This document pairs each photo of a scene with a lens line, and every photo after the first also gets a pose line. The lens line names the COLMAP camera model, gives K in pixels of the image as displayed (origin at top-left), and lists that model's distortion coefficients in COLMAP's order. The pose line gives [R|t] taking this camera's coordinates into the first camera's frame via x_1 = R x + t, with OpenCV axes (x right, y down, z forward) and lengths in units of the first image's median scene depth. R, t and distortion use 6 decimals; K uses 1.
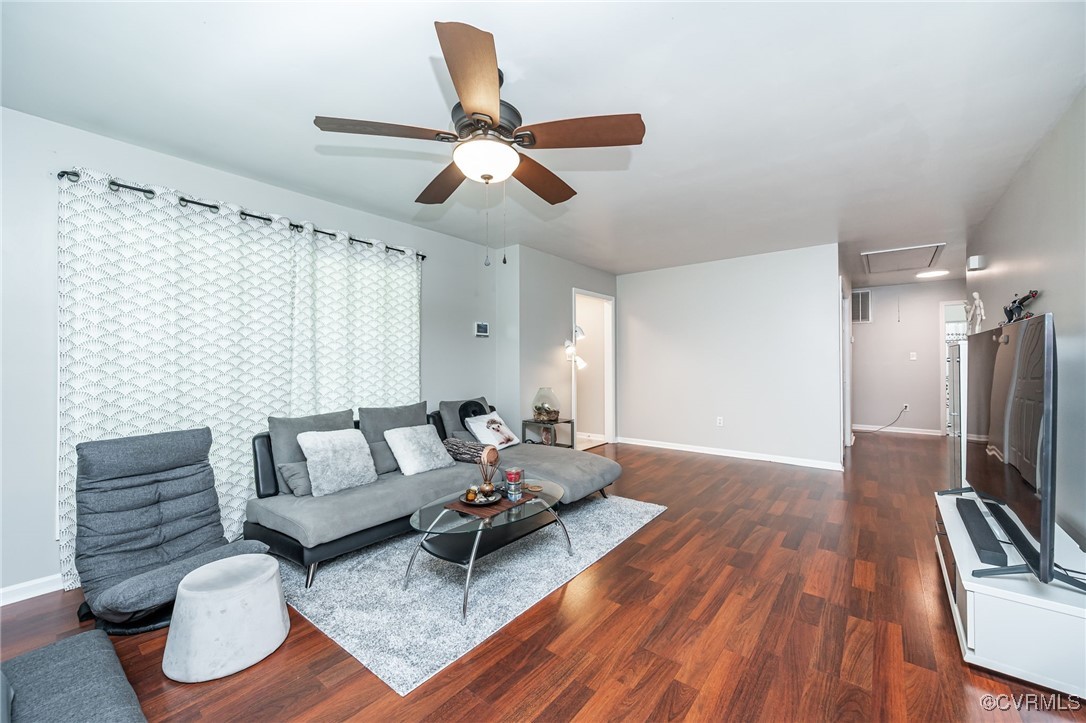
lens RADIAL K [[421.9, 0, 539.5], [0, 421.9, 359.7], [0, 0, 1]] dist [0.000540, 0.000022]
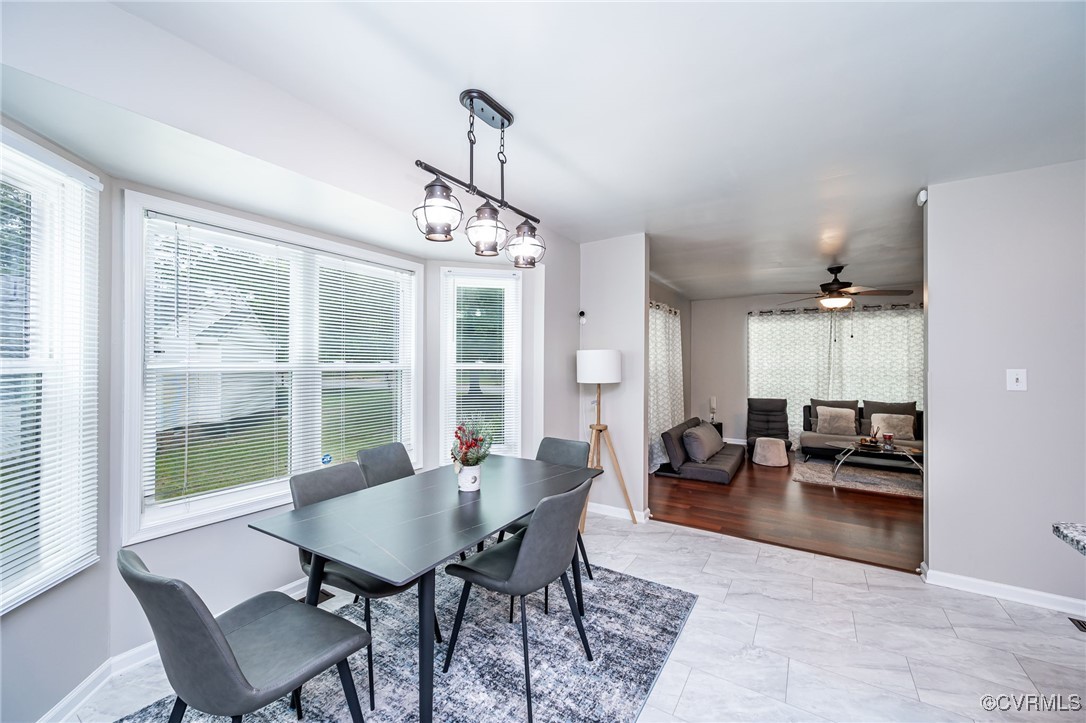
lens RADIAL K [[421.9, 0, 544.8], [0, 421.9, 362.0], [0, 0, 1]] dist [0.000540, 0.000022]
pose [[0.114244, -0.003571, -0.993446, 1.578781], [0.002109, 0.999992, -0.003352, -0.061707], [0.993450, -0.001713, 0.114251, -0.753578]]
